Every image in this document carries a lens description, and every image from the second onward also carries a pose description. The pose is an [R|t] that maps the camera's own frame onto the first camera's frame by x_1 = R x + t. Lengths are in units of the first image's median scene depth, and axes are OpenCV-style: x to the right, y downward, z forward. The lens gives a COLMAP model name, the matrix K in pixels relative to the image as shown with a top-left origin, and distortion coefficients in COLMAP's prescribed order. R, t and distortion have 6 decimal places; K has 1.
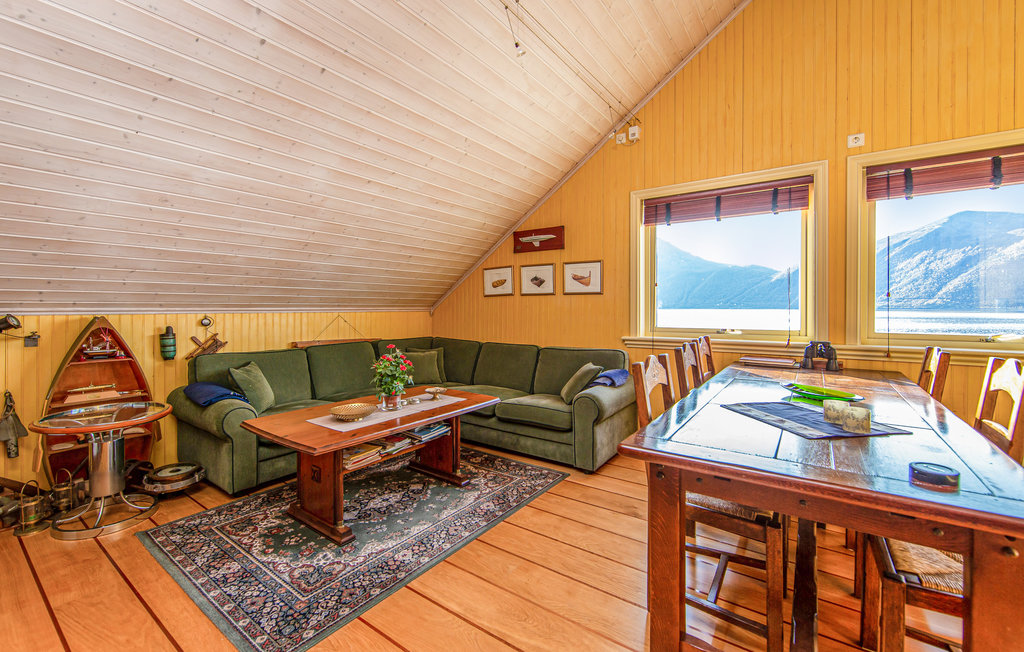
lens RADIAL K [[433.8, 0, 510.8], [0, 433.8, 312.6], [0, 0, 1]] dist [-0.001258, -0.000166]
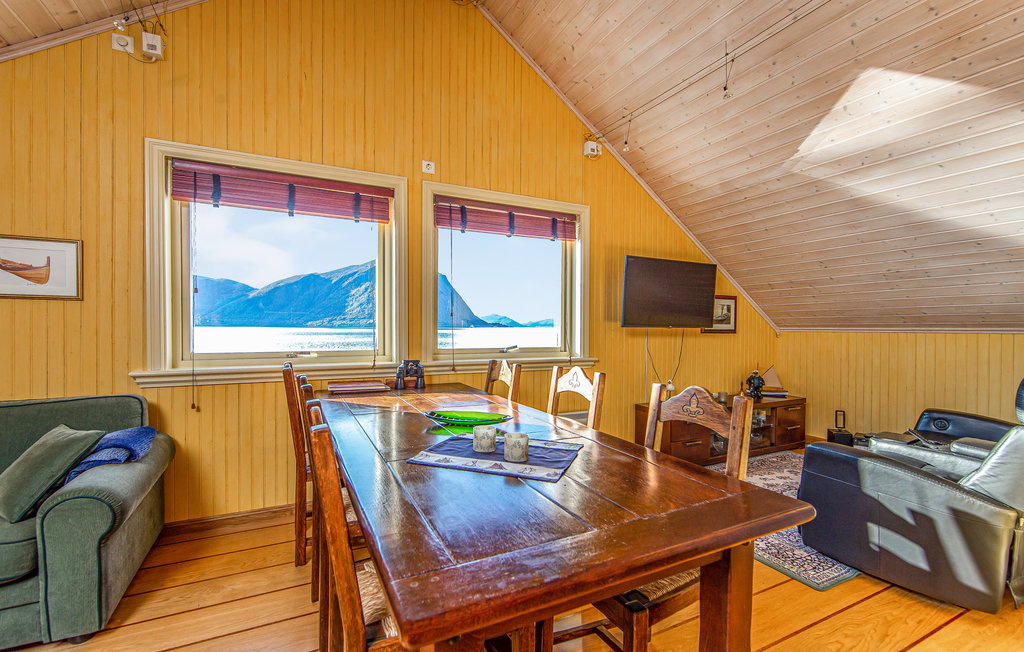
lens RADIAL K [[434.4, 0, 512.8], [0, 434.4, 334.1], [0, 0, 1]] dist [-0.000451, -0.000112]
pose [[0.462305, -0.012198, 0.886637, -0.044311], [0.003811, 0.999923, 0.011770, -0.003341], [-0.886713, -0.002062, 0.462316, 0.307194]]
